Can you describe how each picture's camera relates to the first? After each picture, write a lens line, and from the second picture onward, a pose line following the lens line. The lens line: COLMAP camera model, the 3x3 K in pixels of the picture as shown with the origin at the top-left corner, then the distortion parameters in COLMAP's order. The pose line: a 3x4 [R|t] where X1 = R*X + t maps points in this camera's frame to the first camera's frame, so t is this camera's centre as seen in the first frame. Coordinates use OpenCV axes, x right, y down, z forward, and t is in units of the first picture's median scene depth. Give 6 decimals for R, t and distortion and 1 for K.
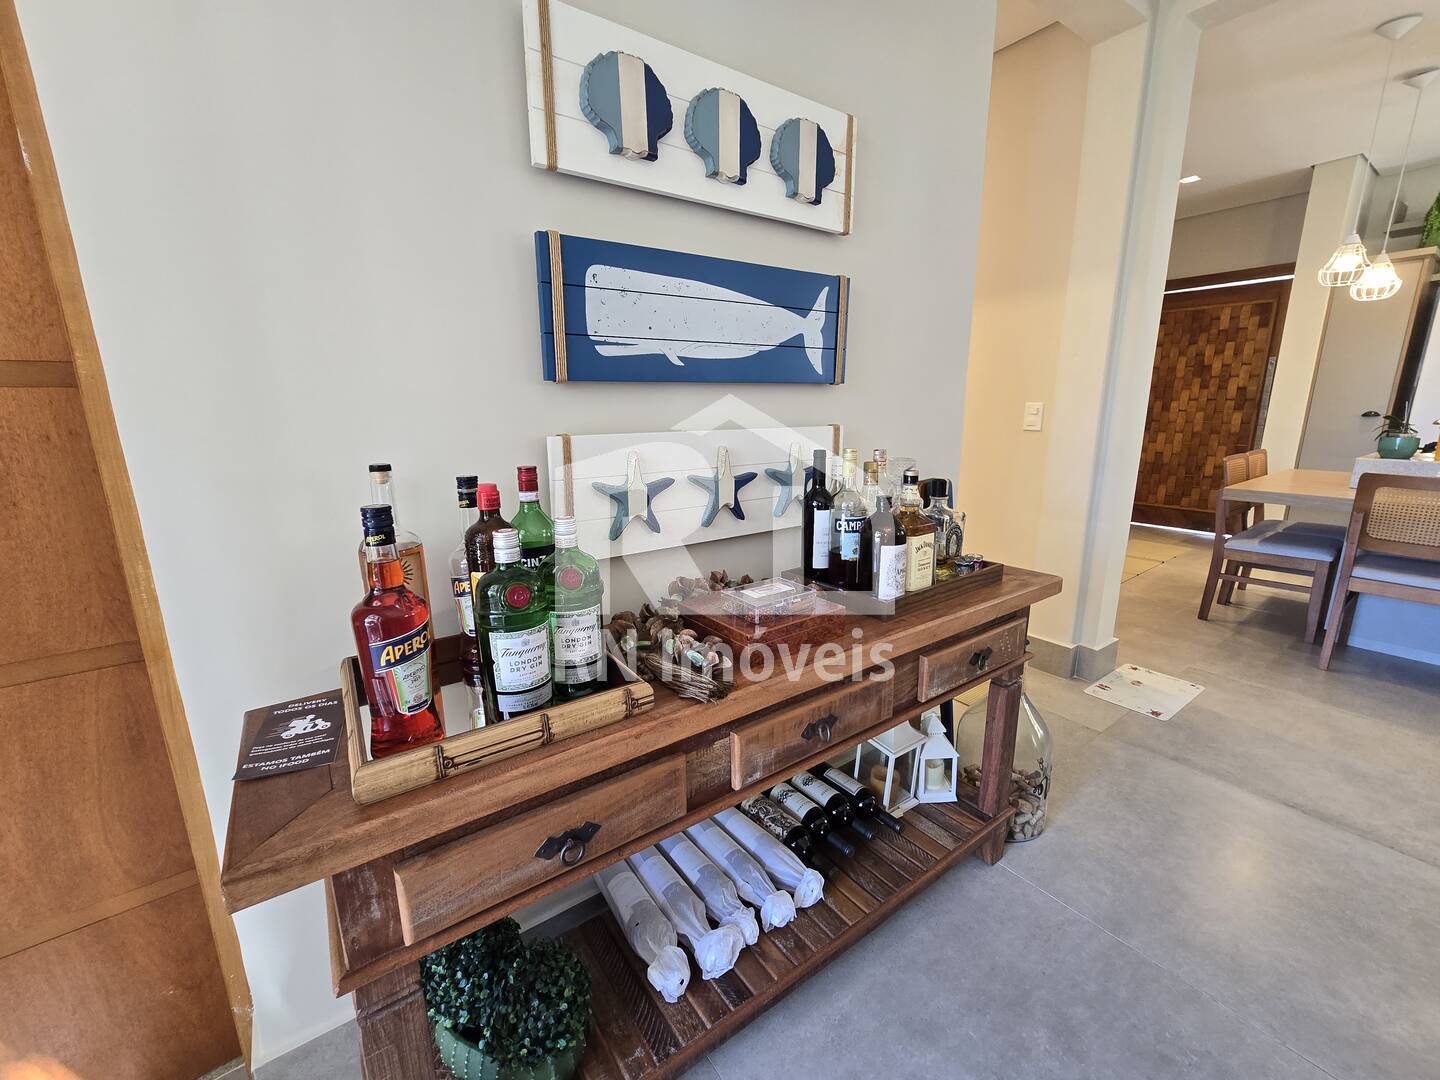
lens RADIAL K [[590.2, 0, 725.0], [0, 590.2, 552.1], [0, 0, 1]] dist [-0.006309, 0.002076]
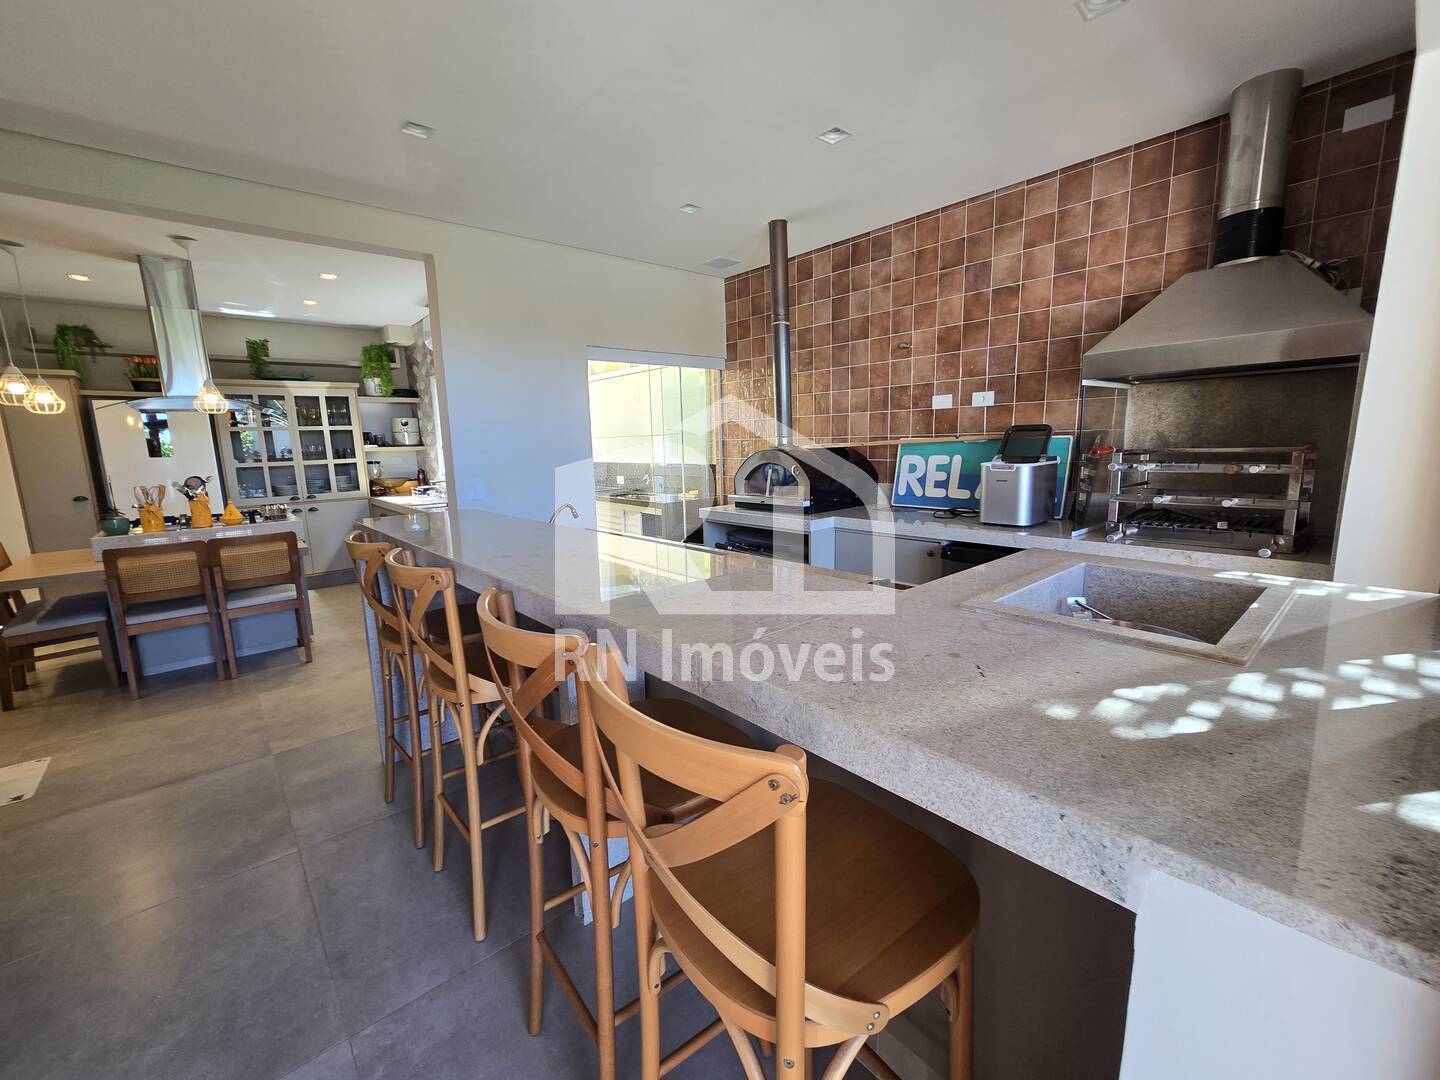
lens RADIAL K [[590.2, 0, 712.1], [0, 590.2, 530.6], [0, 0, 1]] dist [-0.006309, 0.002076]
pose [[-0.086229, -0.129640, 0.987805, -0.321321], [0.268829, 0.951692, 0.148367, -0.004867], [-0.959320, 0.278344, -0.047213, -0.255742]]
